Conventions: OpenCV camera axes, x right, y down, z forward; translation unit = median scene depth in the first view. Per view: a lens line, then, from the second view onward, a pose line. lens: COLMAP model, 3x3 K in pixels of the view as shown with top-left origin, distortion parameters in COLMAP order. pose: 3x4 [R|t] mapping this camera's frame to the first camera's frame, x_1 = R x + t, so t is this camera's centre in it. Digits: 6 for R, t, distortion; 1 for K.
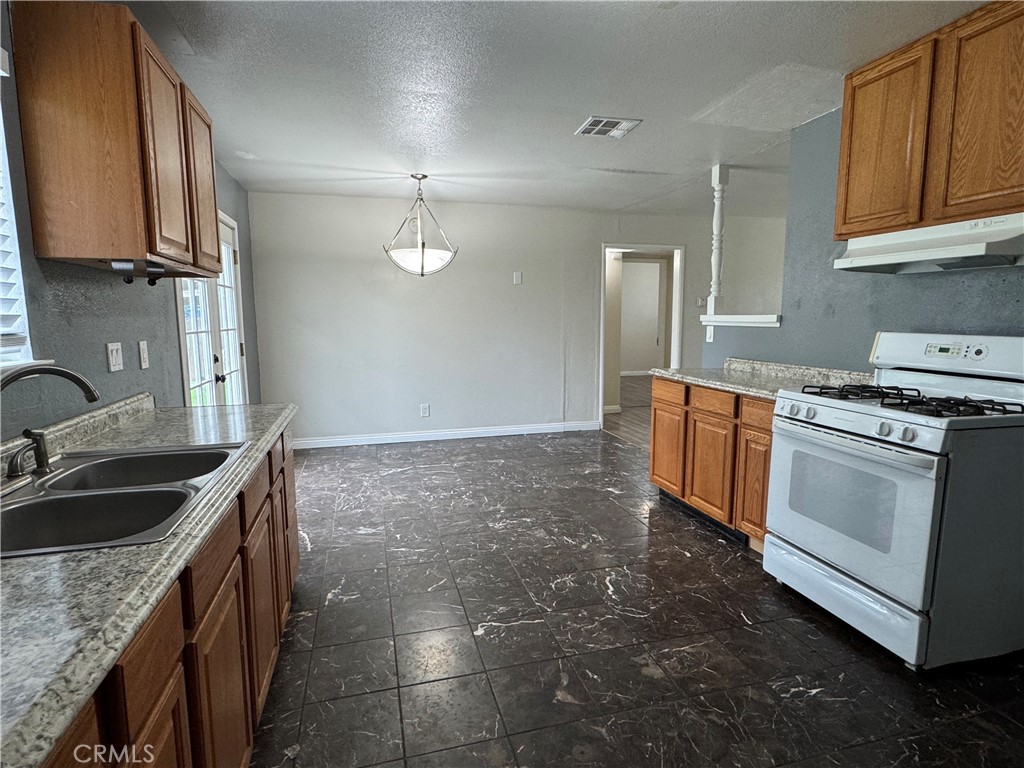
lens RADIAL K [[534.3, 0, 510.2], [0, 534.3, 383.3], [0, 0, 1]] dist [-0.004422, 0.001943]
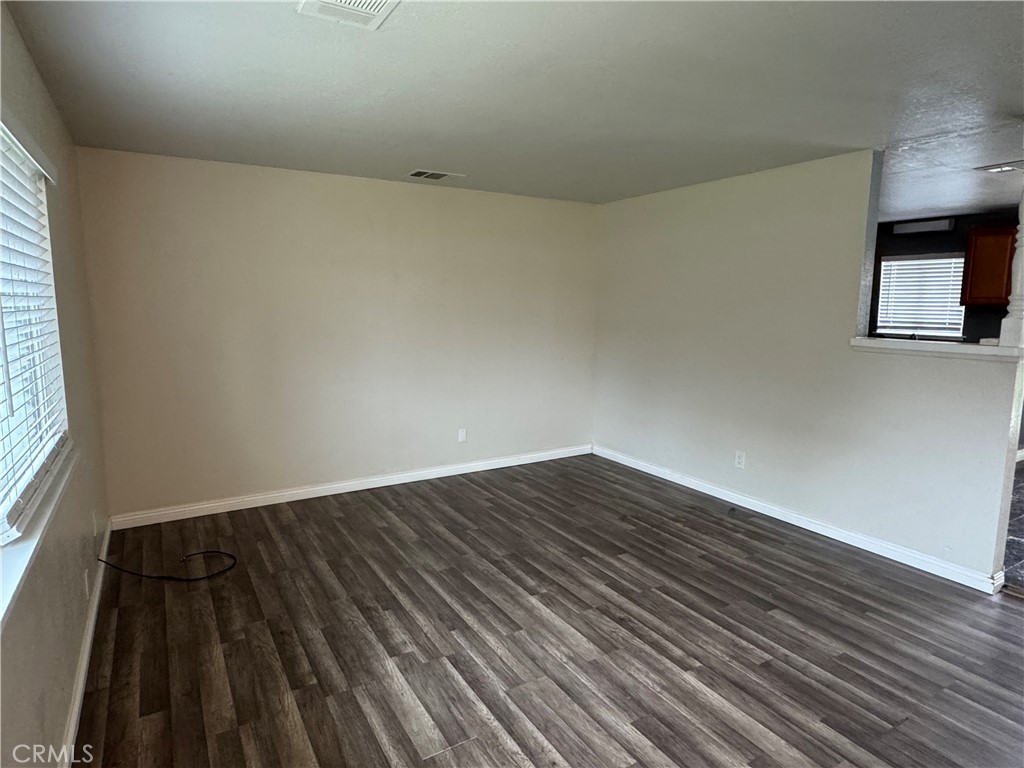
lens RADIAL K [[592.0, 0, 509.8], [0, 592.0, 381.7], [0, 0, 1]] dist [-0.007119, 0.003469]
pose [[-0.963635, 0.036045, -0.264780, 1.545807], [-0.034580, 0.965710, 0.257310, -0.331302], [0.264975, 0.257109, -0.929345, 1.999707]]
